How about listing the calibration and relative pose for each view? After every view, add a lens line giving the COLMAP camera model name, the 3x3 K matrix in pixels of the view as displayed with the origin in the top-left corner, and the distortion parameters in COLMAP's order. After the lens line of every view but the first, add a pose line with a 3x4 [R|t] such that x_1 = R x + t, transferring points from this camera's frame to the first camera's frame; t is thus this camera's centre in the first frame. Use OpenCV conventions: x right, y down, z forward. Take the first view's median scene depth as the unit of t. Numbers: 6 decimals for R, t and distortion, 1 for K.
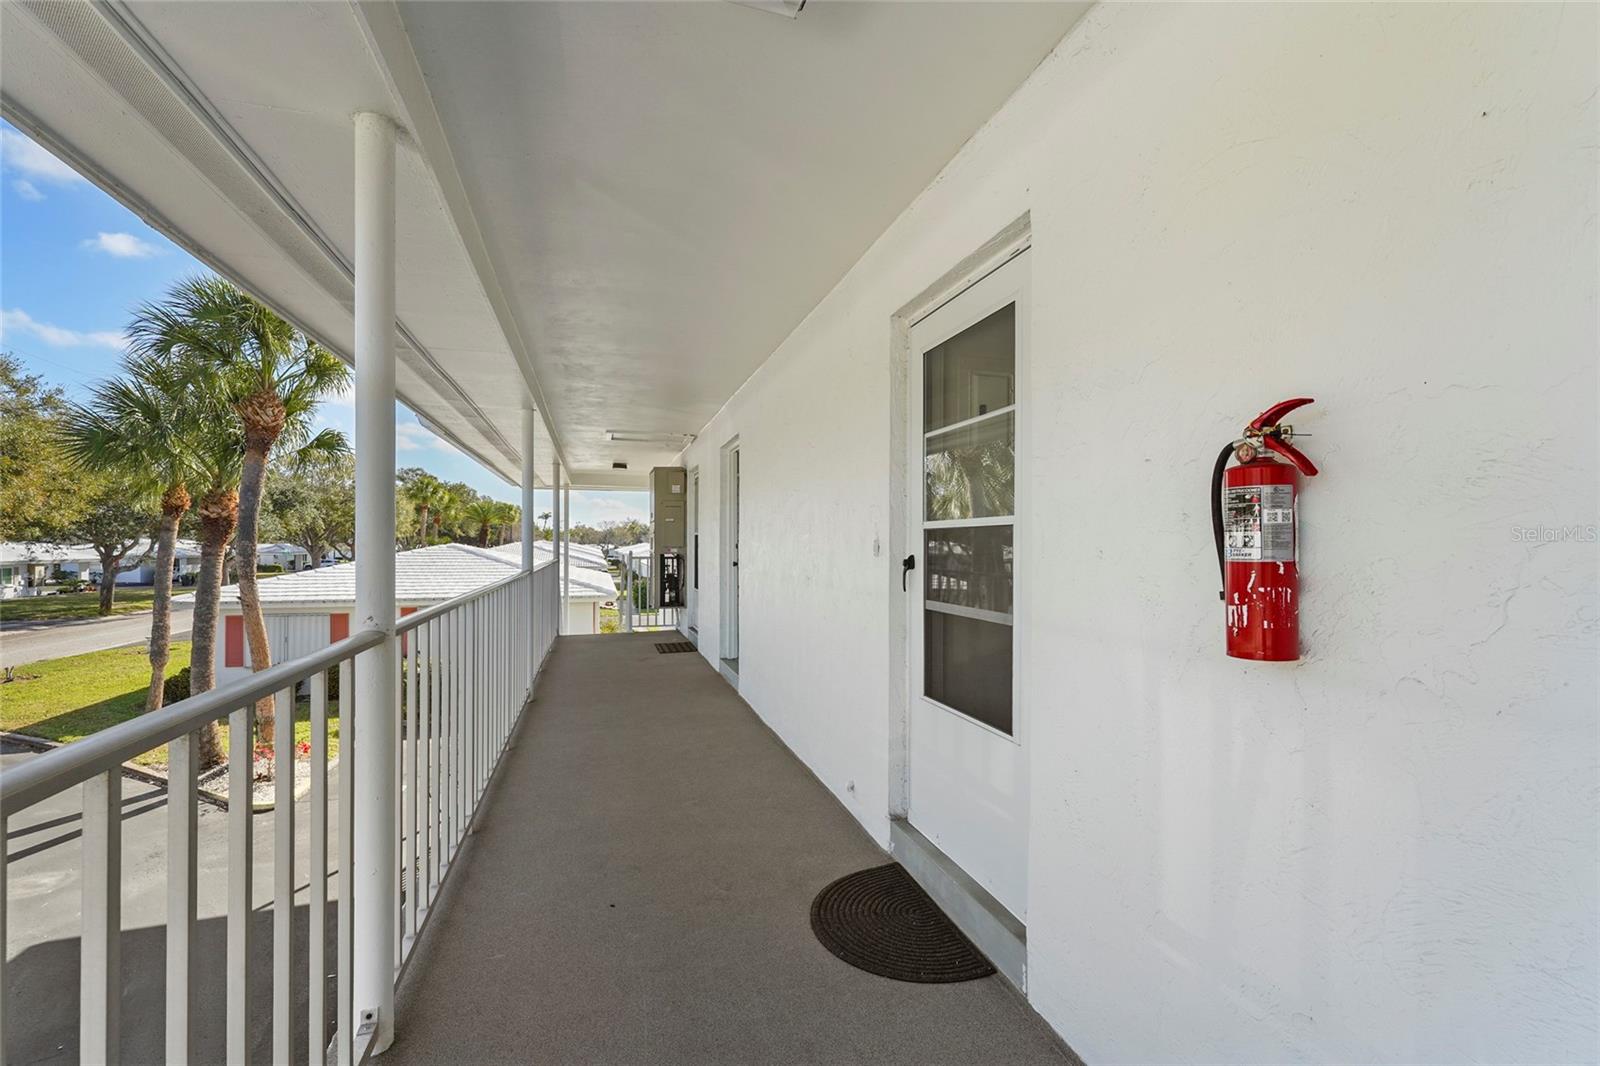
lens RADIAL K [[722.2, 0, 803.9], [0, 722.2, 540.9], [0, 0, 1]] dist [-0.002384, 0.000384]
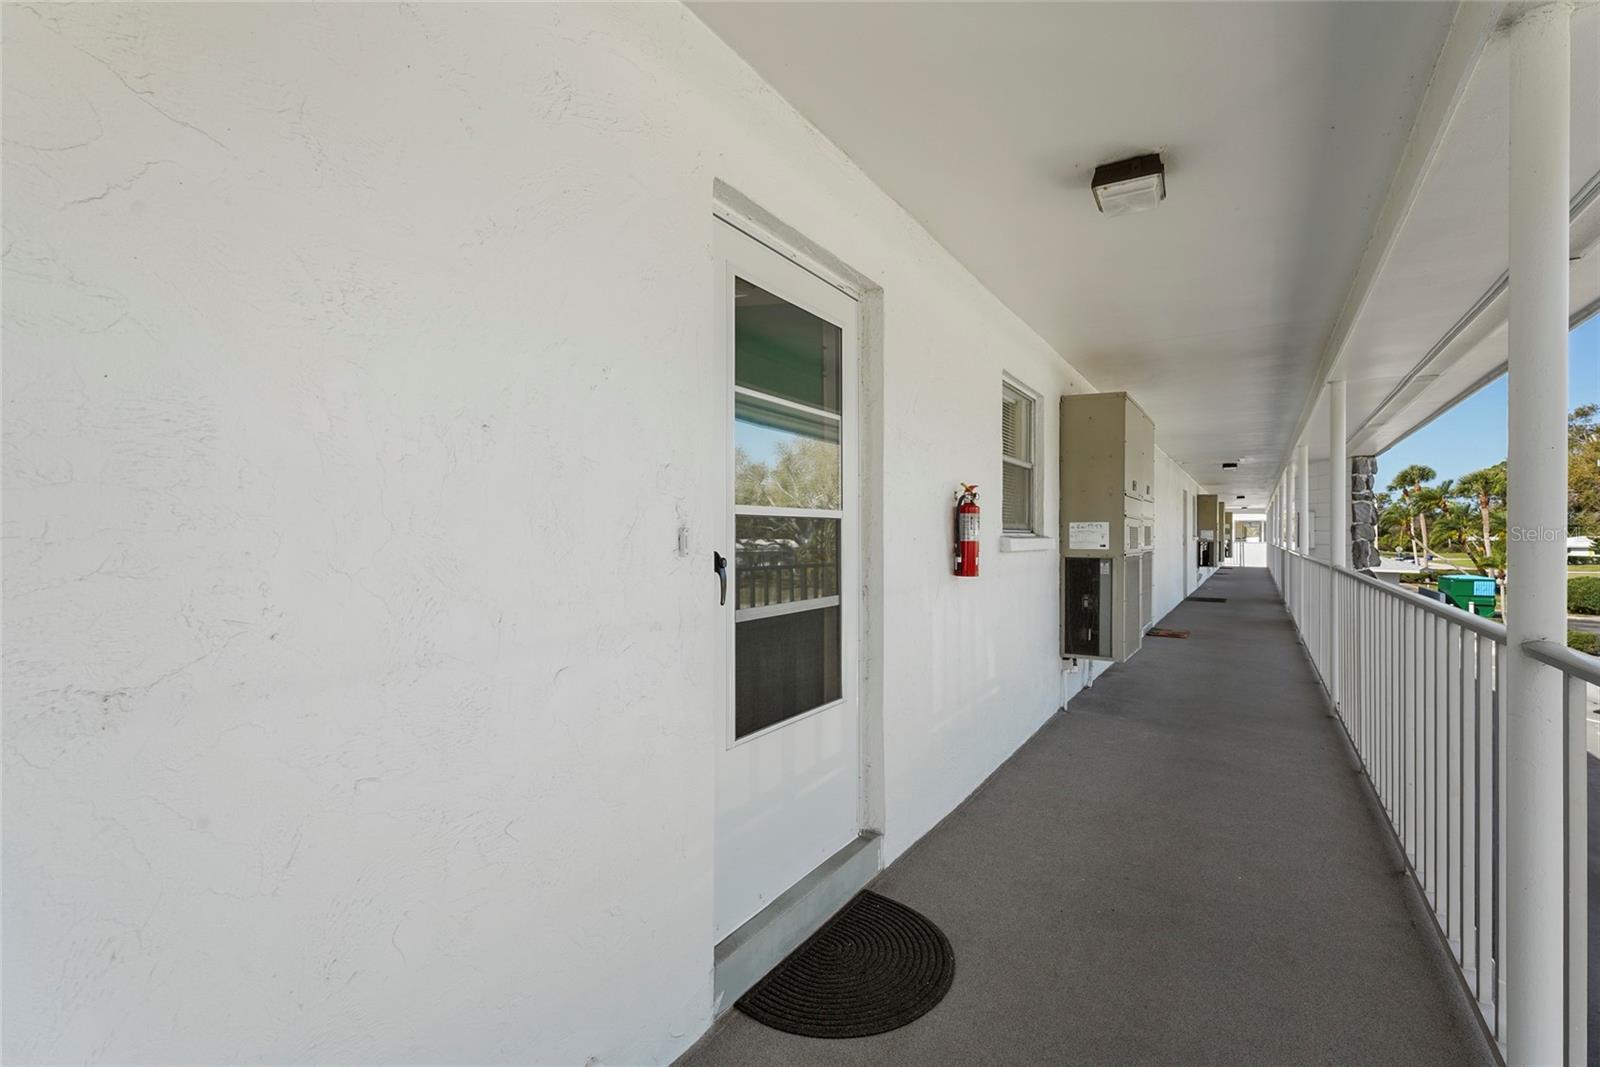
lens RADIAL K [[722.2, 0, 806.3], [0, 722.2, 530.4], [0, 0, 1]] dist [-0.002384, 0.000384]
pose [[-0.672732, -0.000926, 0.739885, -0.480213], [-0.011950, 0.999882, -0.009614, 0.006922], [-0.739789, -0.015310, -0.672664, 1.624814]]
